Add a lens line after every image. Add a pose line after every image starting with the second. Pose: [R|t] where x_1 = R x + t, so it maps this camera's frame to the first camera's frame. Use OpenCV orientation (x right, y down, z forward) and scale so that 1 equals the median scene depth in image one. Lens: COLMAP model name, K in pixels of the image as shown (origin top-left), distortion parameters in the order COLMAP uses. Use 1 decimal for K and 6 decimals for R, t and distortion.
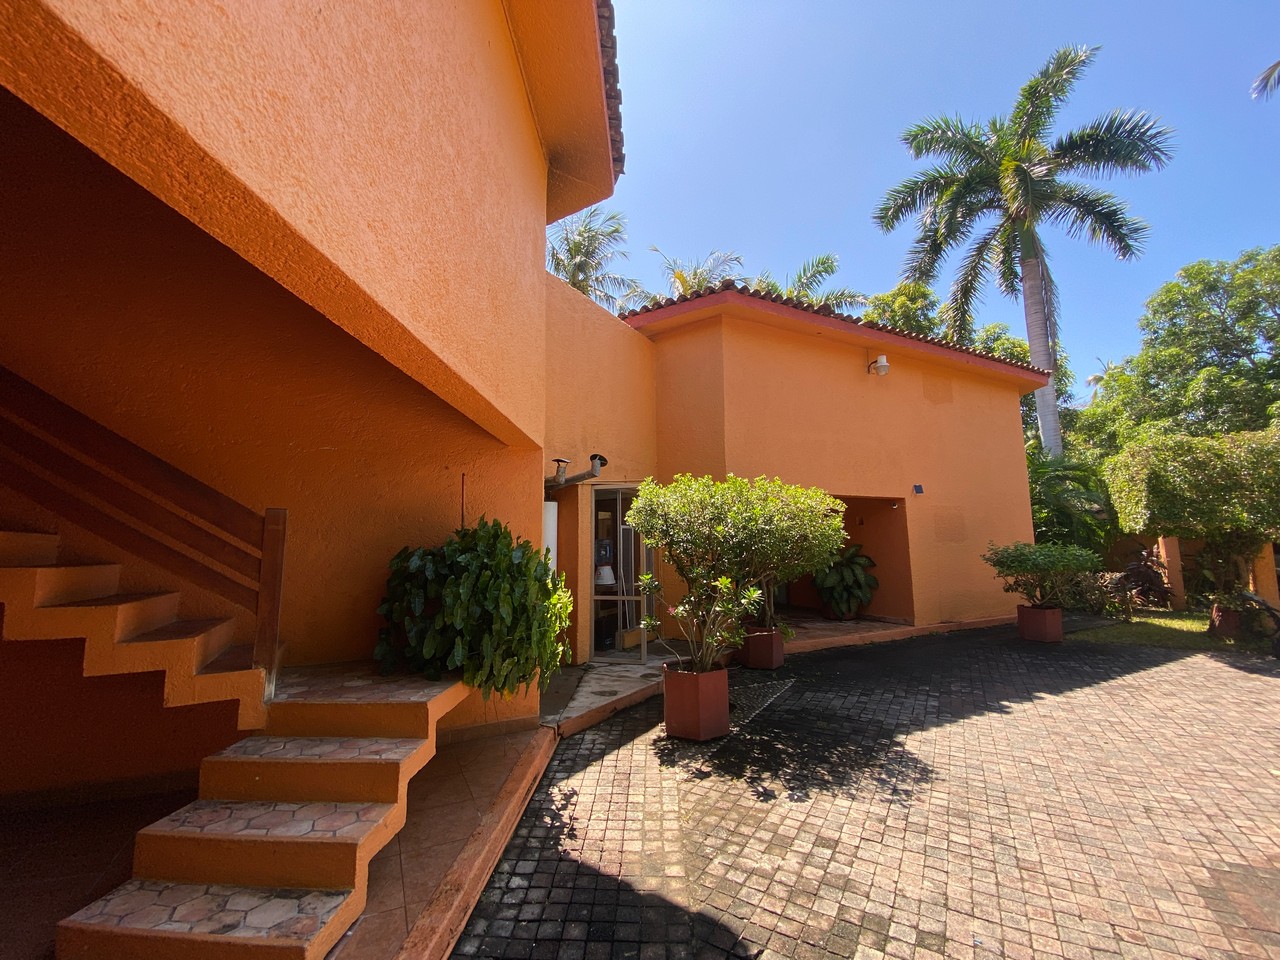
lens RADIAL K [[519.2, 0, 633.3], [0, 519.2, 481.8], [0, 0, 1]] dist [0.019765, -0.019619]
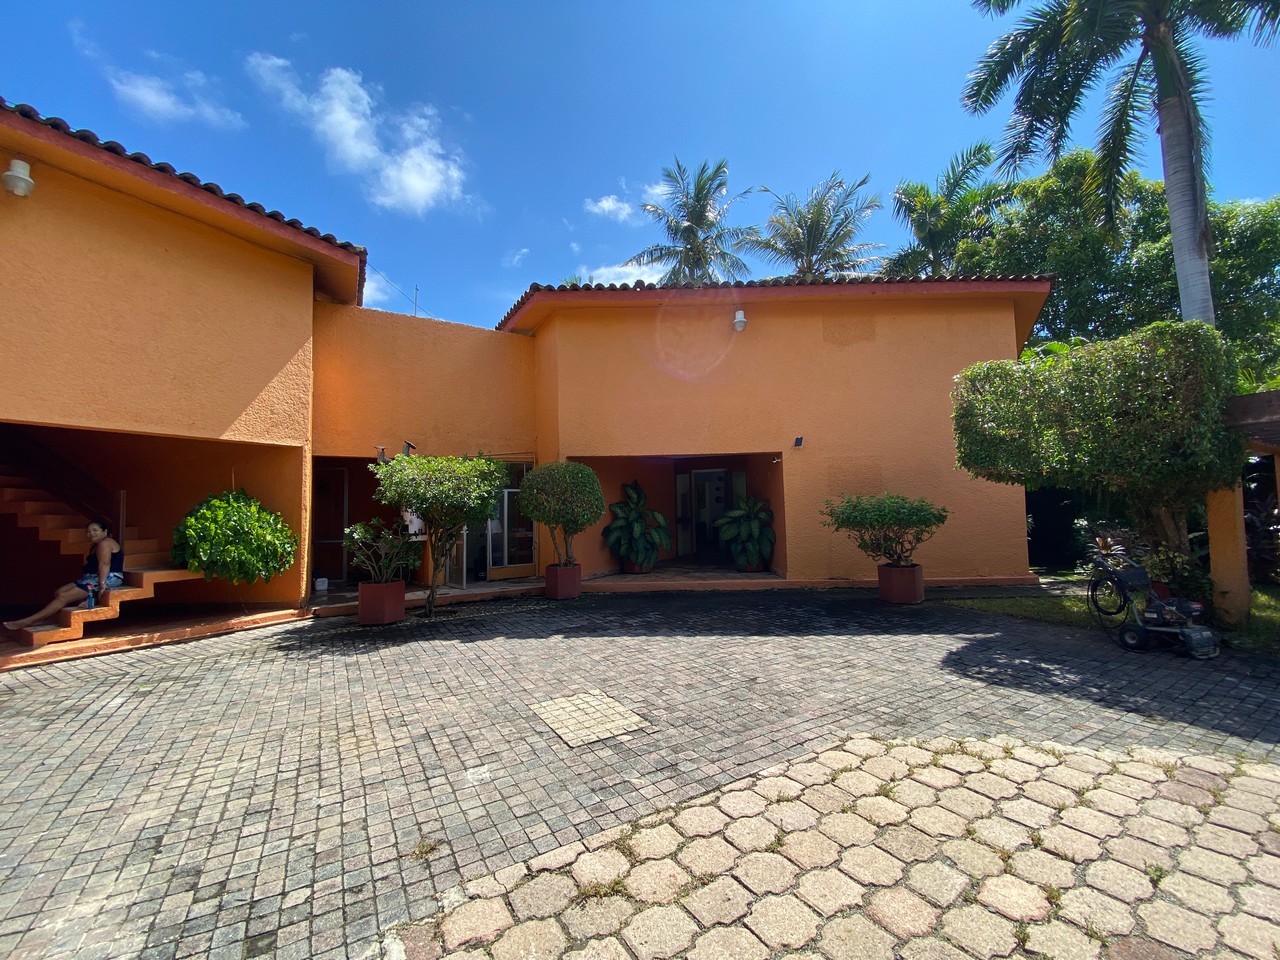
lens RADIAL K [[519.2, 0, 633.3], [0, 519.2, 481.8], [0, 0, 1]] dist [0.019765, -0.019619]
pose [[0.886834, -0.033948, -0.460840, 0.717853], [0.068413, 0.995953, 0.058286, 0.010993], [0.456996, -0.083218, 0.885567, 0.001942]]
